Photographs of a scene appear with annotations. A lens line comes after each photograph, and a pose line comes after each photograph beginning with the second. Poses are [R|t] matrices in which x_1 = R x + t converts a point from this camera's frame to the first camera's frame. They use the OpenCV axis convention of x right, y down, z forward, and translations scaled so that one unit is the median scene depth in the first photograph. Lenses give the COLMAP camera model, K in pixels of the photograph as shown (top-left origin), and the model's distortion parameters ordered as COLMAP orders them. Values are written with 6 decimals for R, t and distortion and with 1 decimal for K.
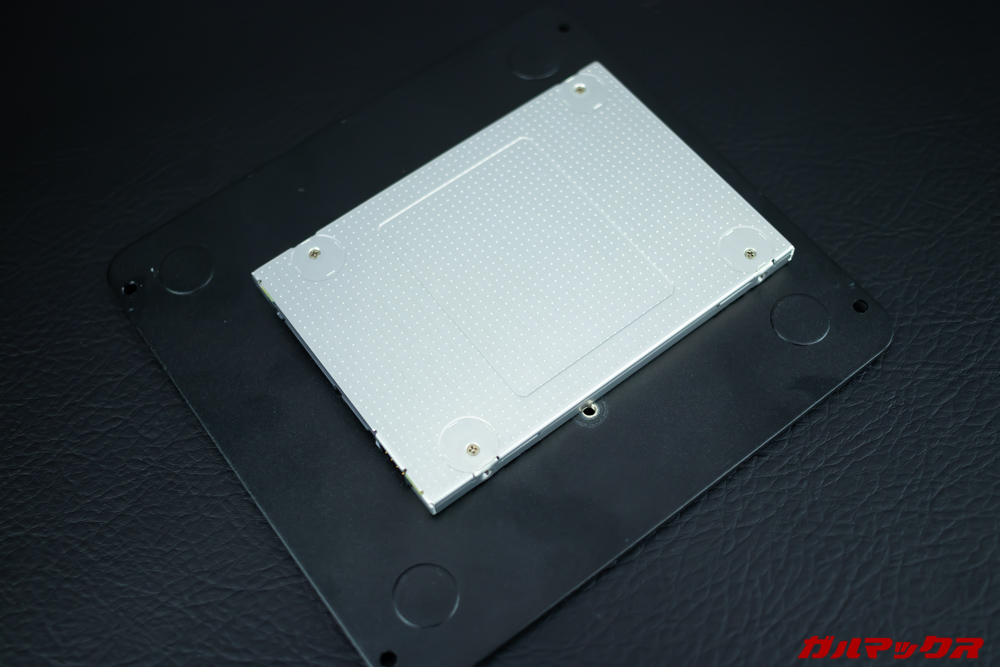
lens RADIAL K [[1155.4, 0, 504.8], [0, 1155.4, 332.0], [0, 0, 1]] dist [-0.096959, 0.000000]
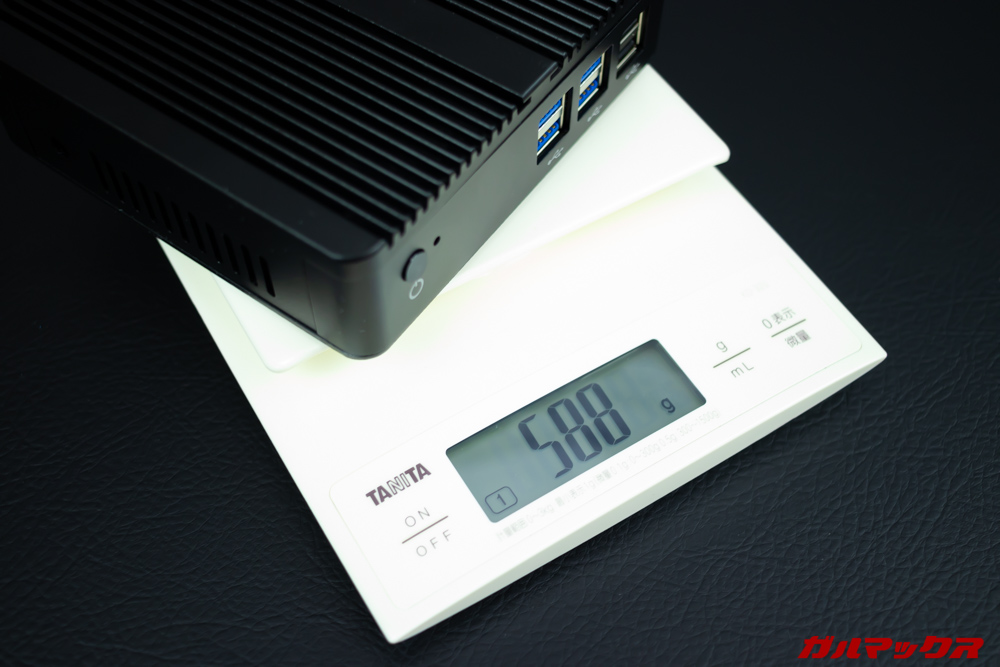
lens RADIAL K [[1154.0, 0, 498.0], [0, 1154.0, 331.2], [0, 0, 1]] dist [-0.094484, 0.000000]
pose [[0.996190, -0.018791, 0.085160, -0.292299], [0.026439, 0.995627, -0.089598, 0.136326], [-0.083104, 0.091508, 0.992331, -0.231125]]
